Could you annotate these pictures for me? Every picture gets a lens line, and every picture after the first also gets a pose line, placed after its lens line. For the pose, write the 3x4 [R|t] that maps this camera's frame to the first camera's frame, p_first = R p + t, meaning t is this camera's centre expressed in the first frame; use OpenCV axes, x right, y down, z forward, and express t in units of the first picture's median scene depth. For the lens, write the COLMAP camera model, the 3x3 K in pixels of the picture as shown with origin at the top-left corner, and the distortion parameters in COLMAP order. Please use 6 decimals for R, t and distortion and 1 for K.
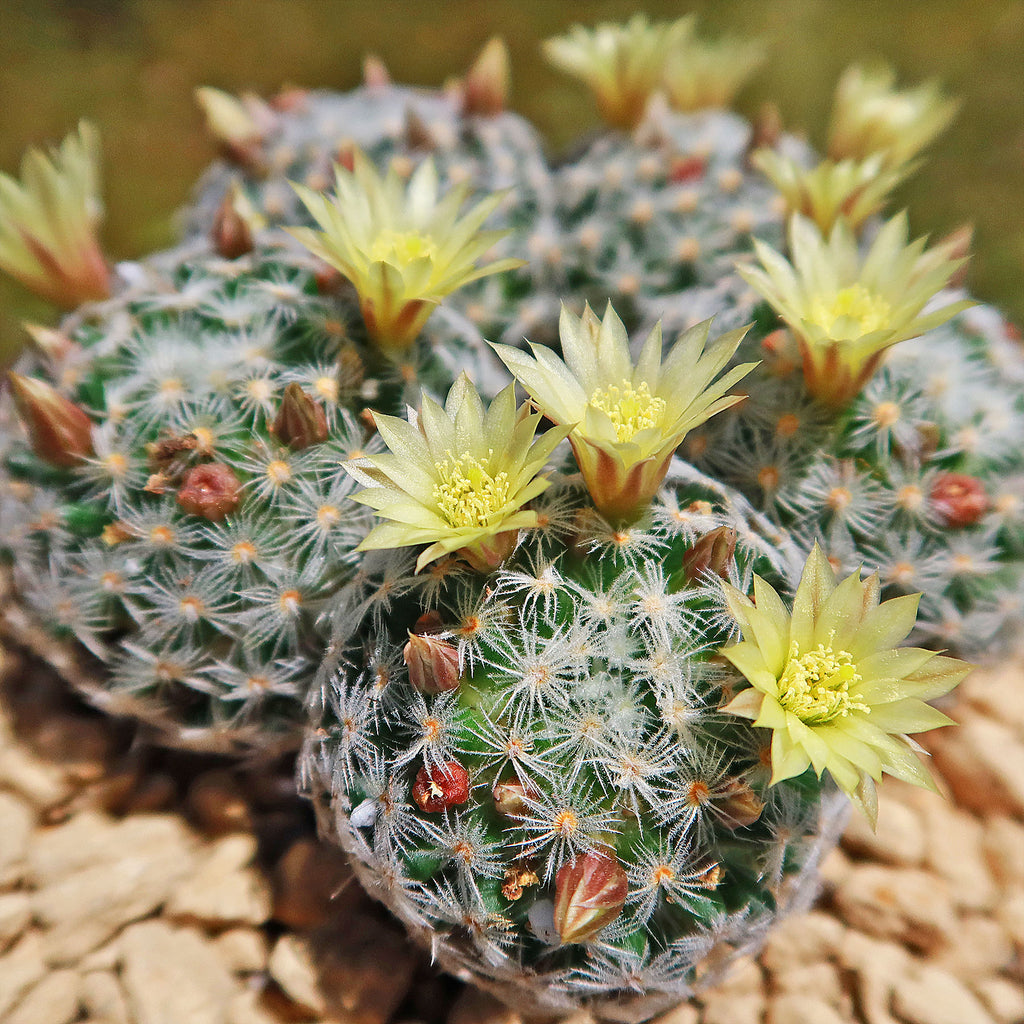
lens RADIAL K [[1062.8, 0, 526.1], [0, 1062.8, 556.3], [0, 0, 1]] dist [-0.010580, -0.020625]
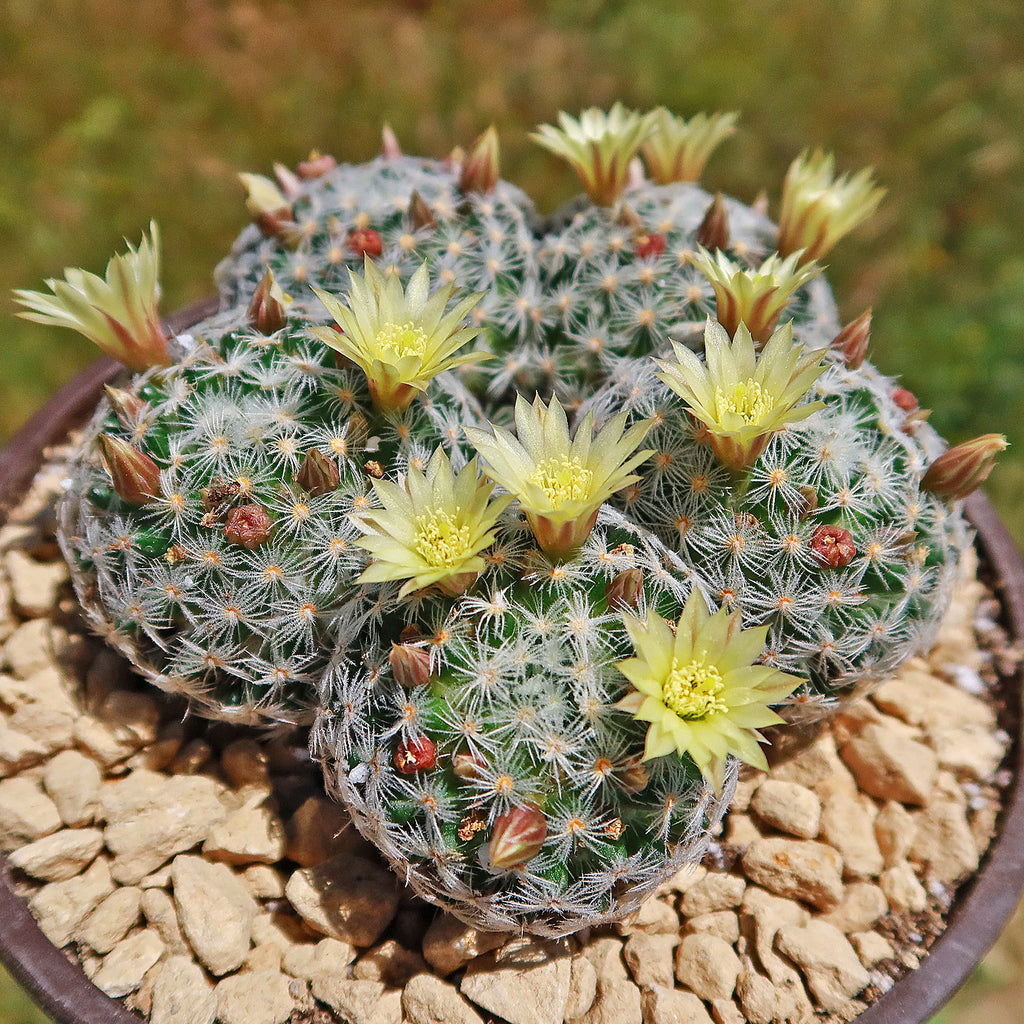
lens RADIAL K [[1164.8, 0, 512.2], [0, 1164.8, 564.0], [0, 0, 1]] dist [-0.017817, -0.001854]
pose [[0.998691, 0.029155, -0.042032, 0.089847], [-0.027689, 0.999002, 0.035059, -0.074824], [0.043013, -0.033849, 0.998501, -0.425883]]
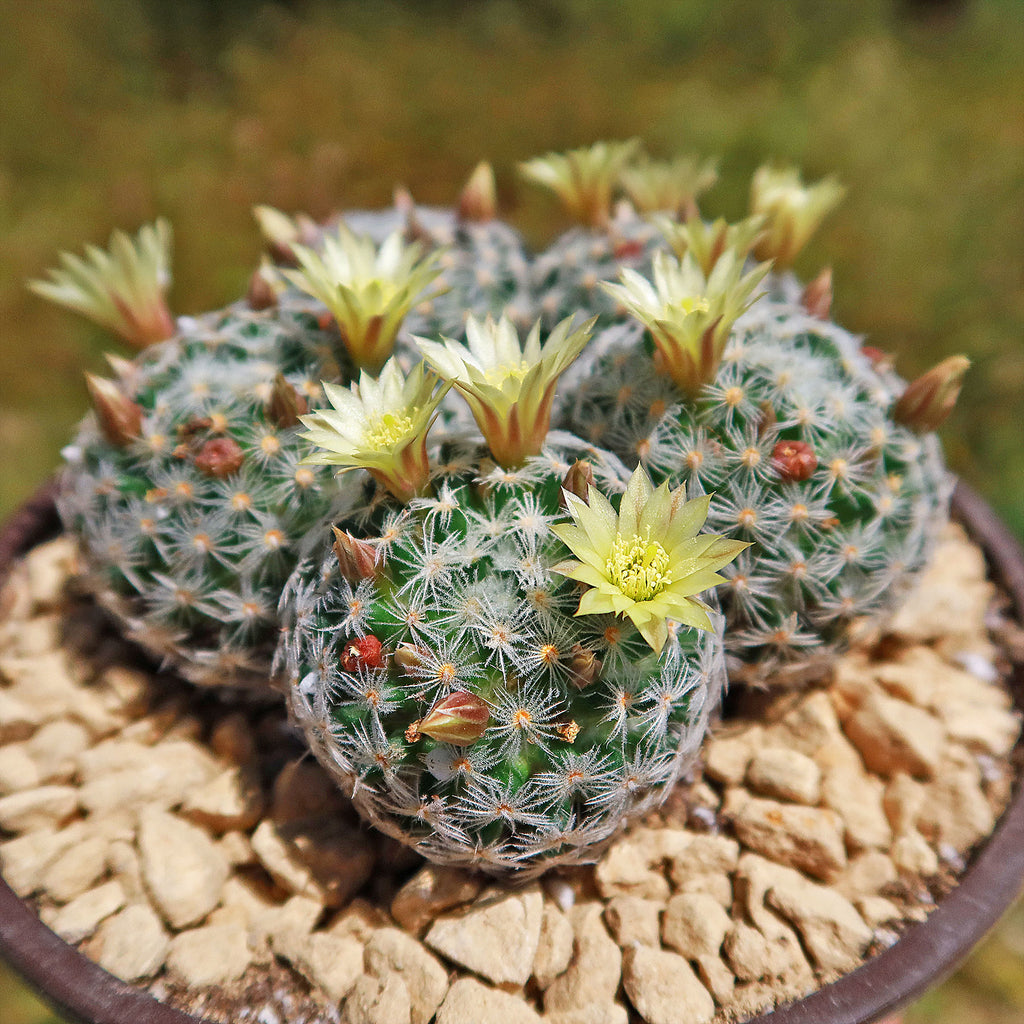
lens RADIAL K [[1062.8, 0, 526.1], [0, 1062.8, 556.3], [0, 0, 1]] dist [-0.010580, -0.020625]
pose [[0.992127, -0.006021, -0.125090, 0.263914], [-0.014519, 0.986579, -0.162639, 0.281818], [0.124391, 0.163175, 0.978724, -0.263623]]
